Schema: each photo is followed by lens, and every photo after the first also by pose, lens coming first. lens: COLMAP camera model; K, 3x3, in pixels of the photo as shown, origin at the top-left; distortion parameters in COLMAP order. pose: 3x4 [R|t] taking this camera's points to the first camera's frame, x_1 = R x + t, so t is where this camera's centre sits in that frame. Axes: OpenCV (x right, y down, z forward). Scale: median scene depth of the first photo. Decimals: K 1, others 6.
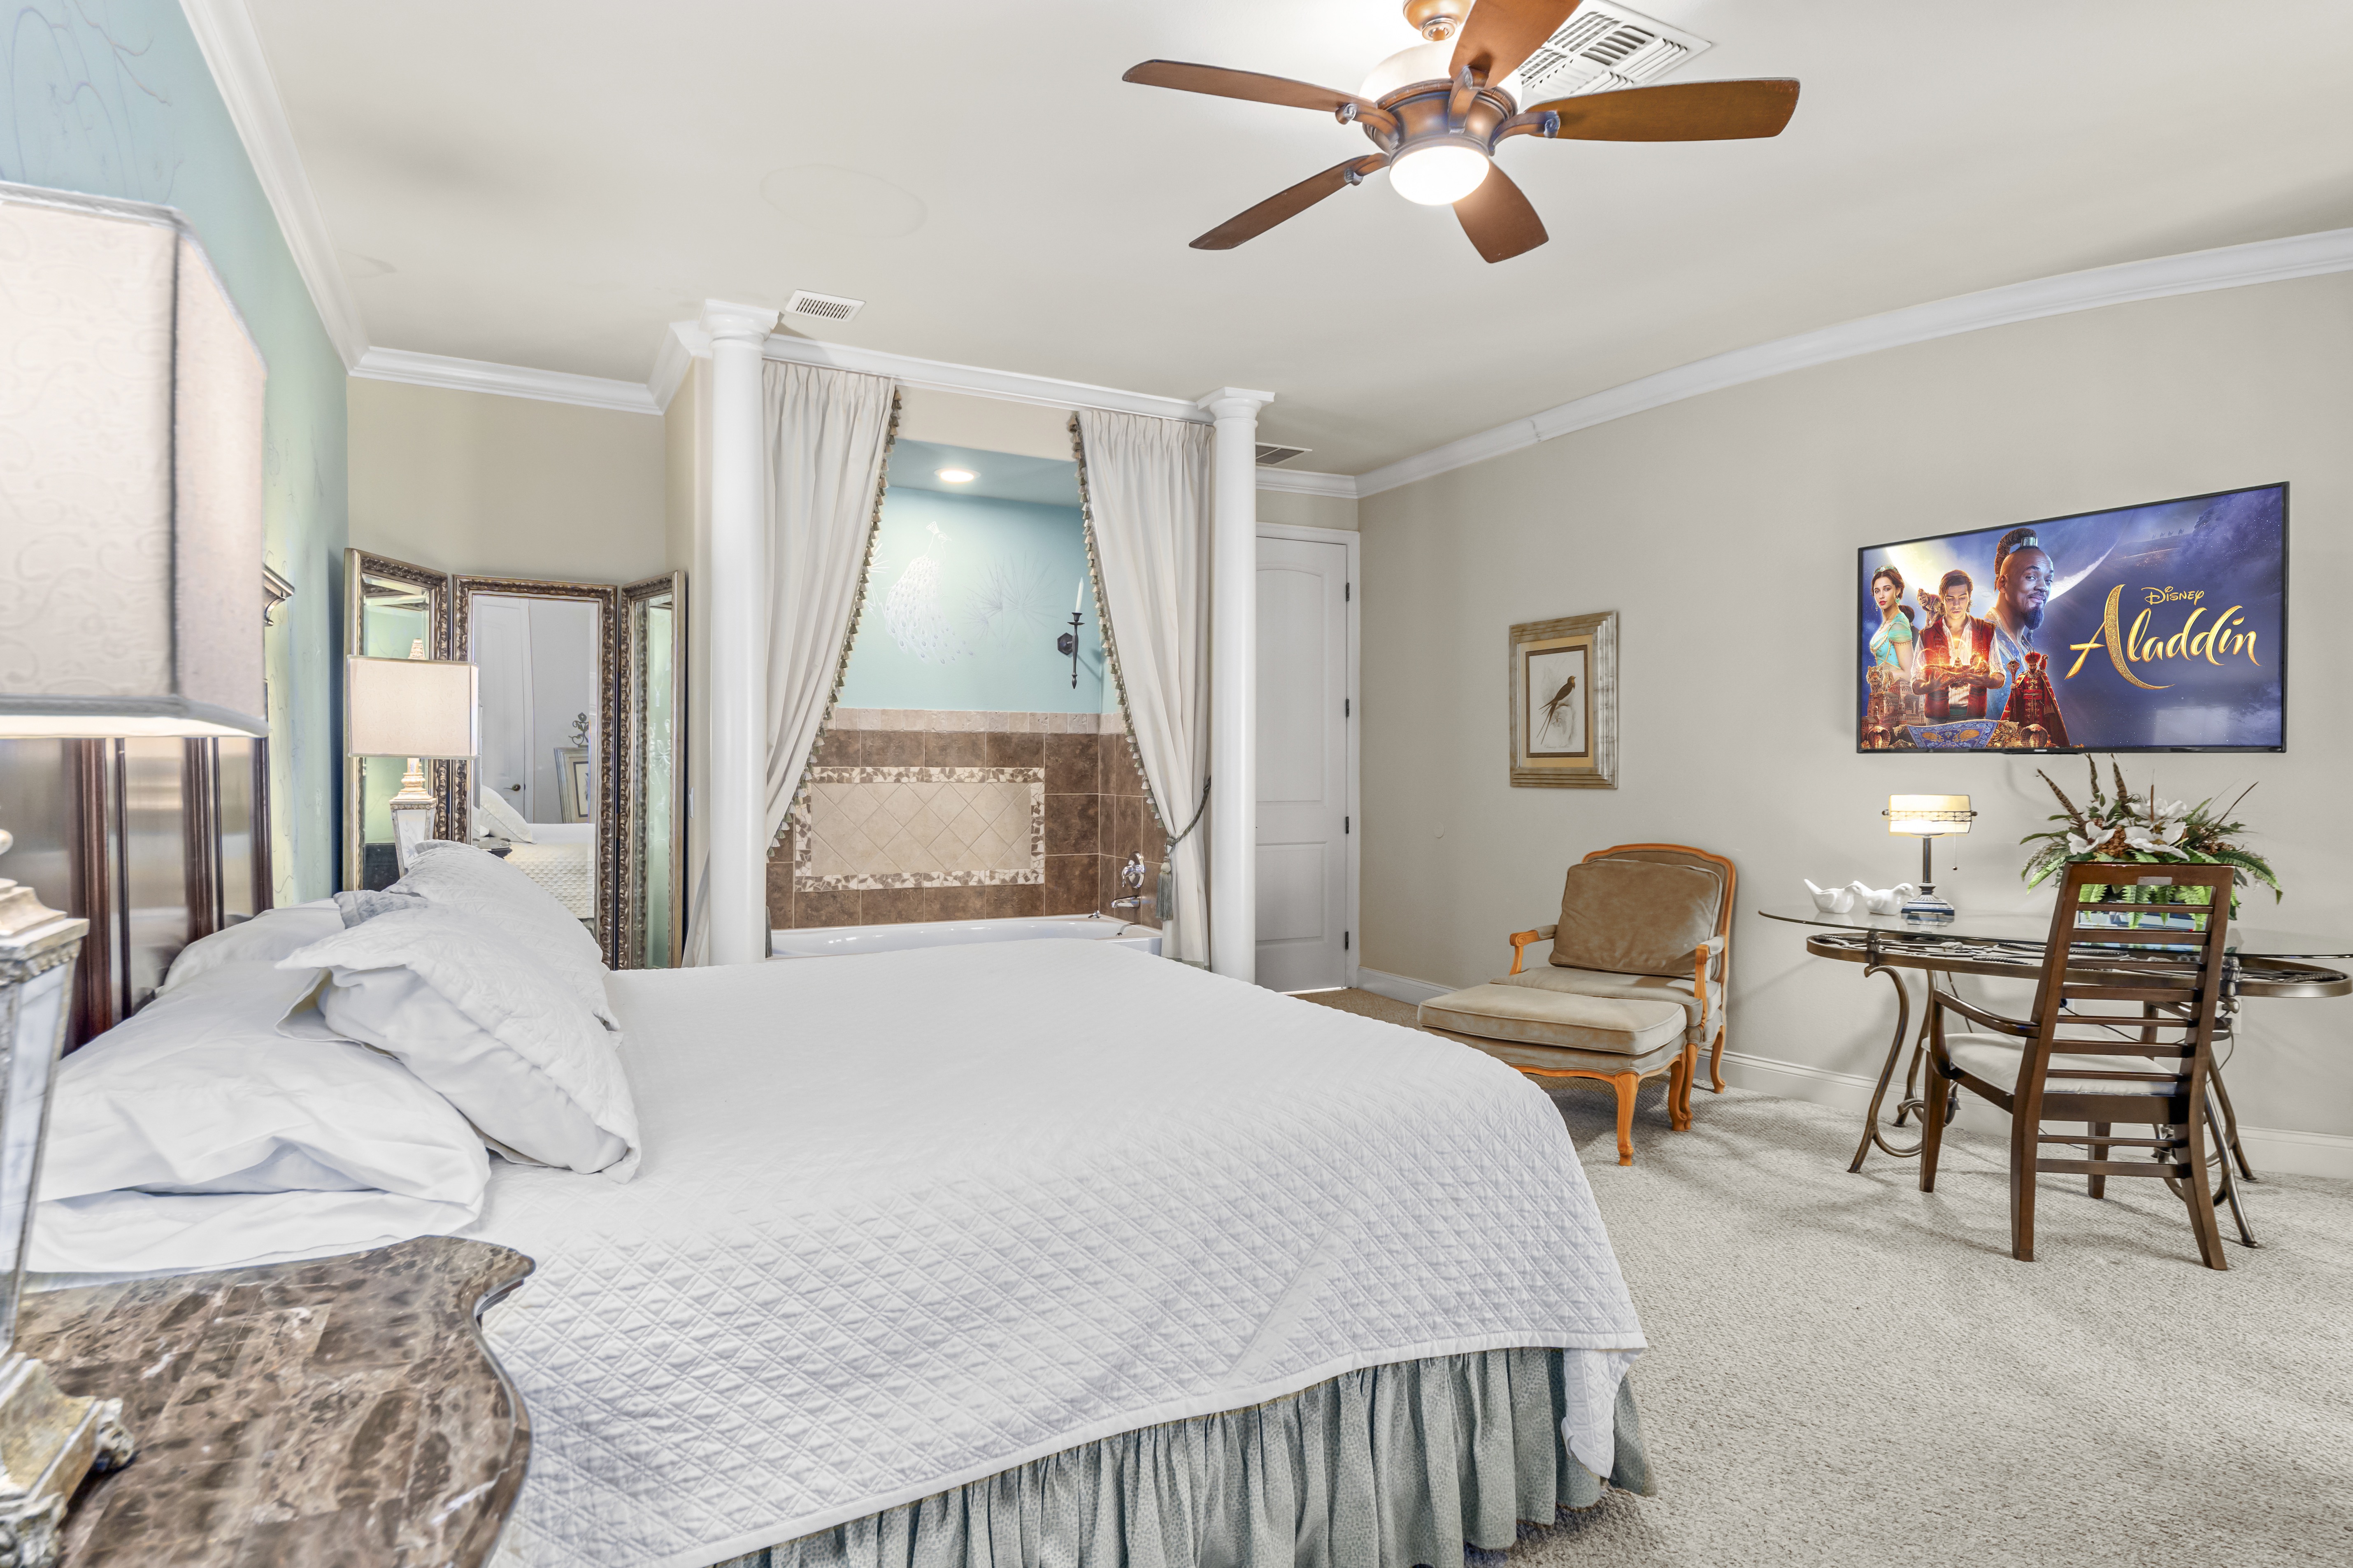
lens RADIAL K [[1274.0, 0, 1176.5], [0, 1274.0, 784.0], [0, 0, 1]] dist [-0.001209, -0.000189]
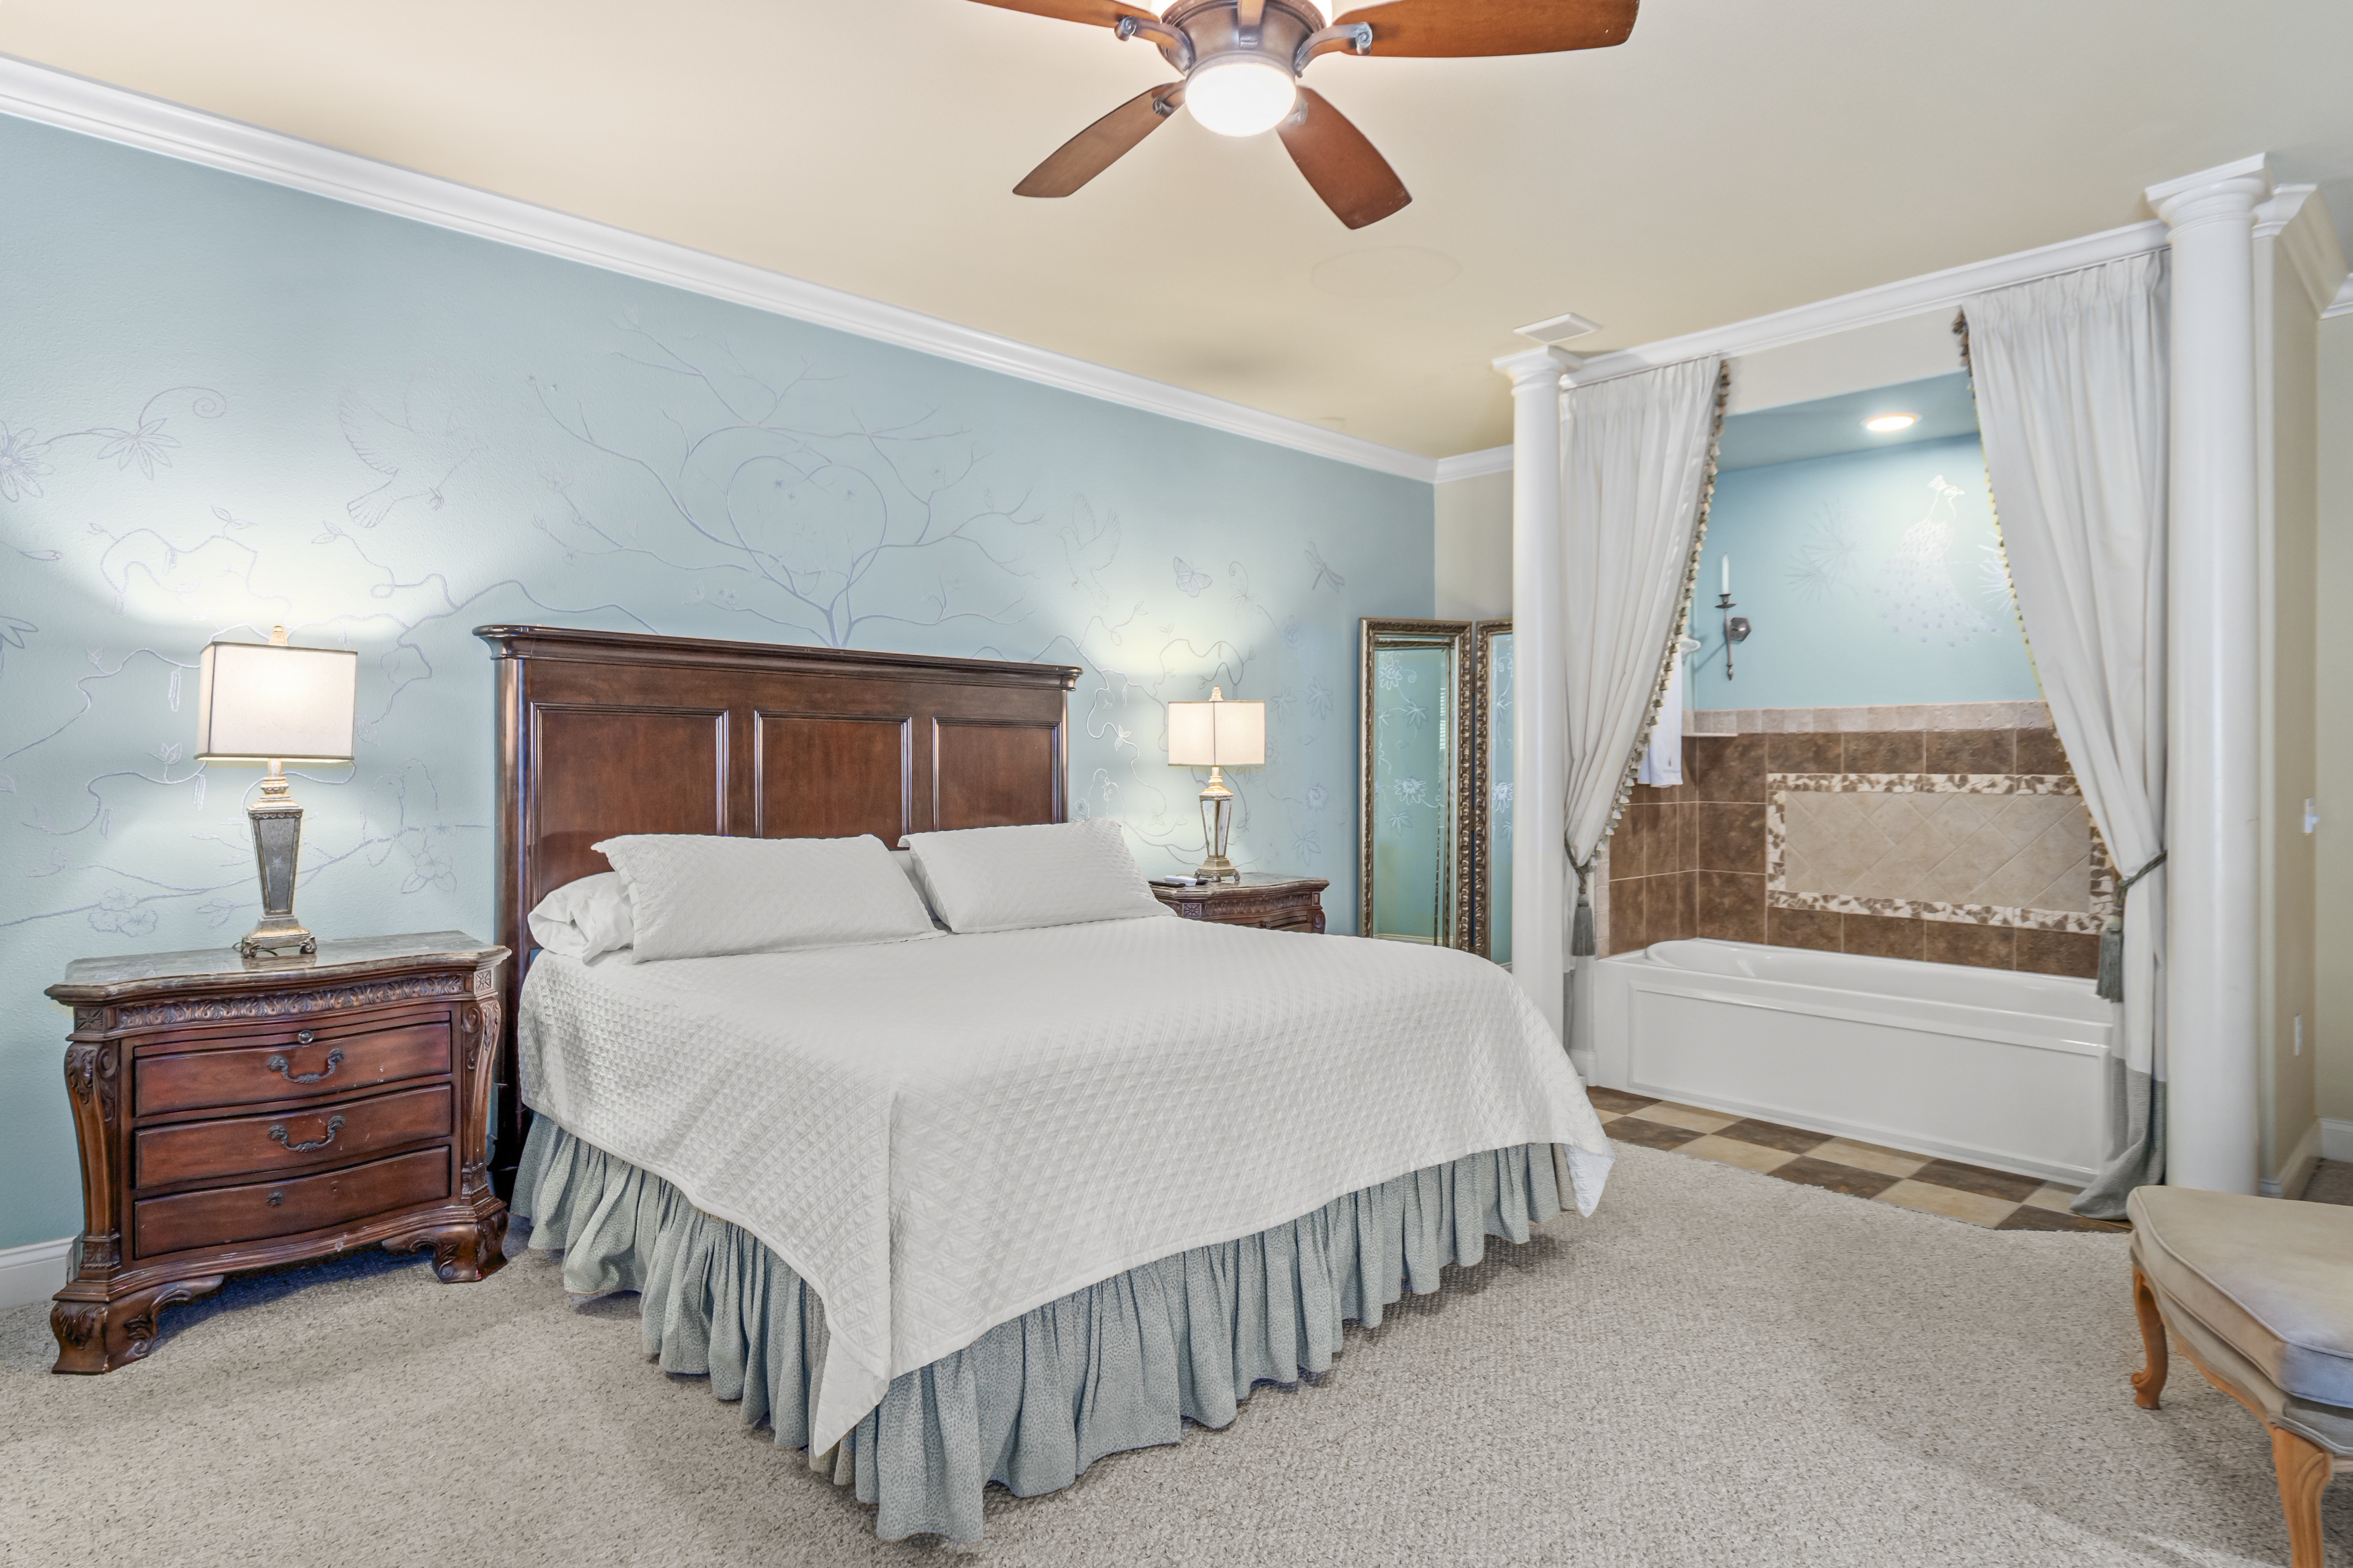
lens RADIAL K [[1270.0, 0, 1176.5], [0, 1270.0, 784.0], [0, 0, 1]] dist [0.000424, -0.000144]
pose [[0.262779, 0.008118, -0.964822, 0.282540], [-0.014863, 0.999880, 0.004365, -0.001922], [0.964741, 0.013193, 0.262868, 0.188687]]
